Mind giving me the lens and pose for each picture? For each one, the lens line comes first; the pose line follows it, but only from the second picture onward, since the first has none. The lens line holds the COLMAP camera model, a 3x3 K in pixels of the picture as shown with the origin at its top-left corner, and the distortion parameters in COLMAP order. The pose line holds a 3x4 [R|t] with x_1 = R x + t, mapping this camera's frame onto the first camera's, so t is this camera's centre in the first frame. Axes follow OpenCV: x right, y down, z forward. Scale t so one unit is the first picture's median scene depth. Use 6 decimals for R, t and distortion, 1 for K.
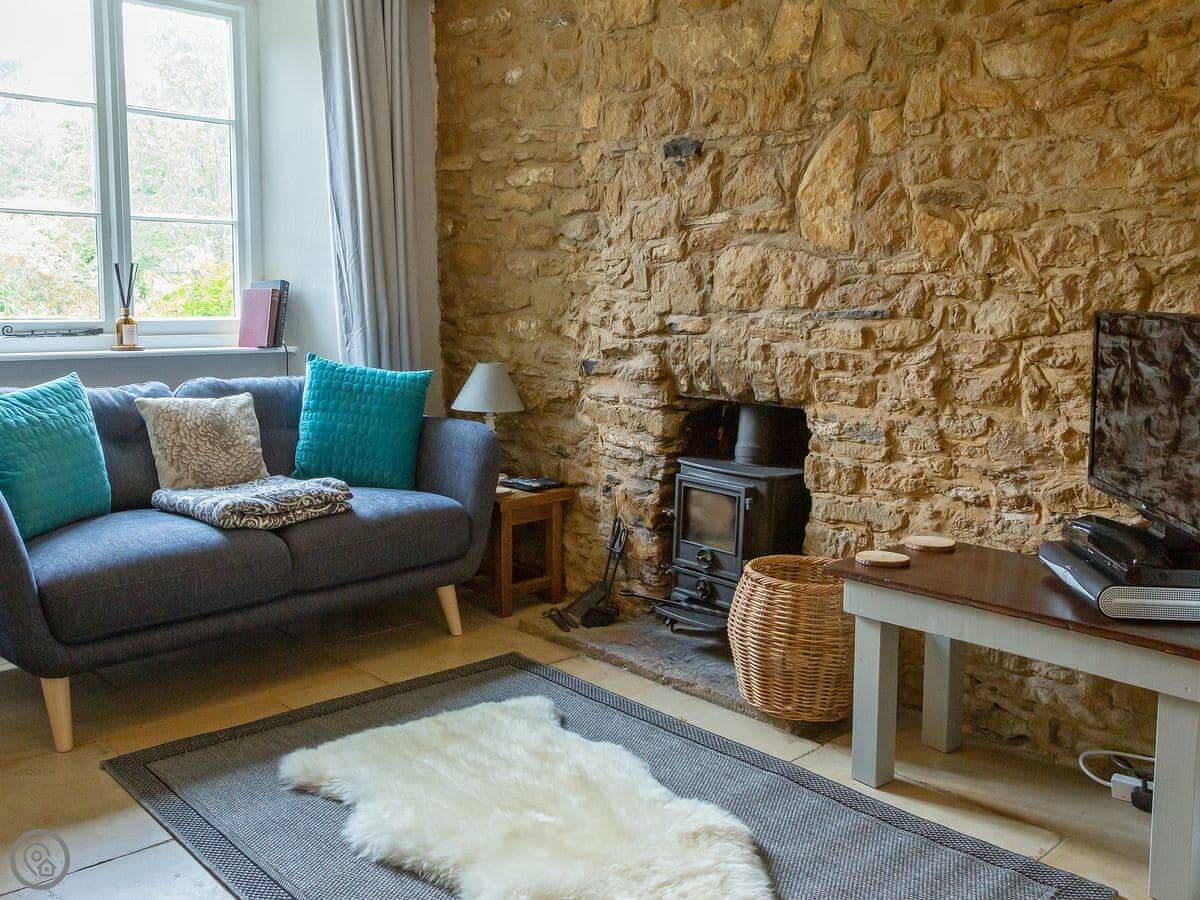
lens RADIAL K [[1066.6, 0, 570.7], [0, 1066.6, 410.7], [0, 0, 1]] dist [0.007164, -0.000424]
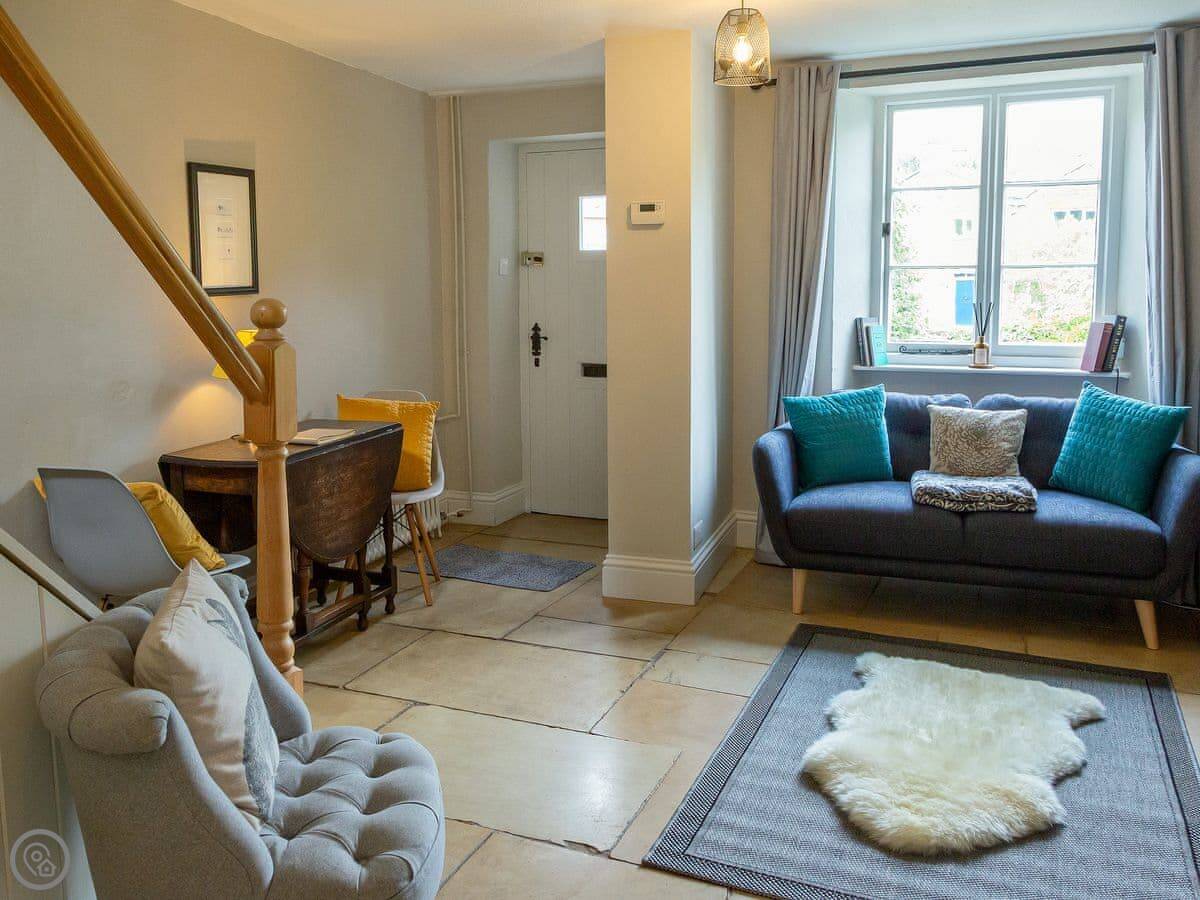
lens RADIAL K [[1066.6, 0, 570.7], [0, 1066.6, 410.7], [0, 0, 1]] dist [0.007164, -0.000424]
pose [[0.400365, 0.108338, -0.909929, 0.700564], [-0.085456, 0.993073, 0.080637, -0.078799], [0.912362, 0.045475, 0.406850, -0.004581]]
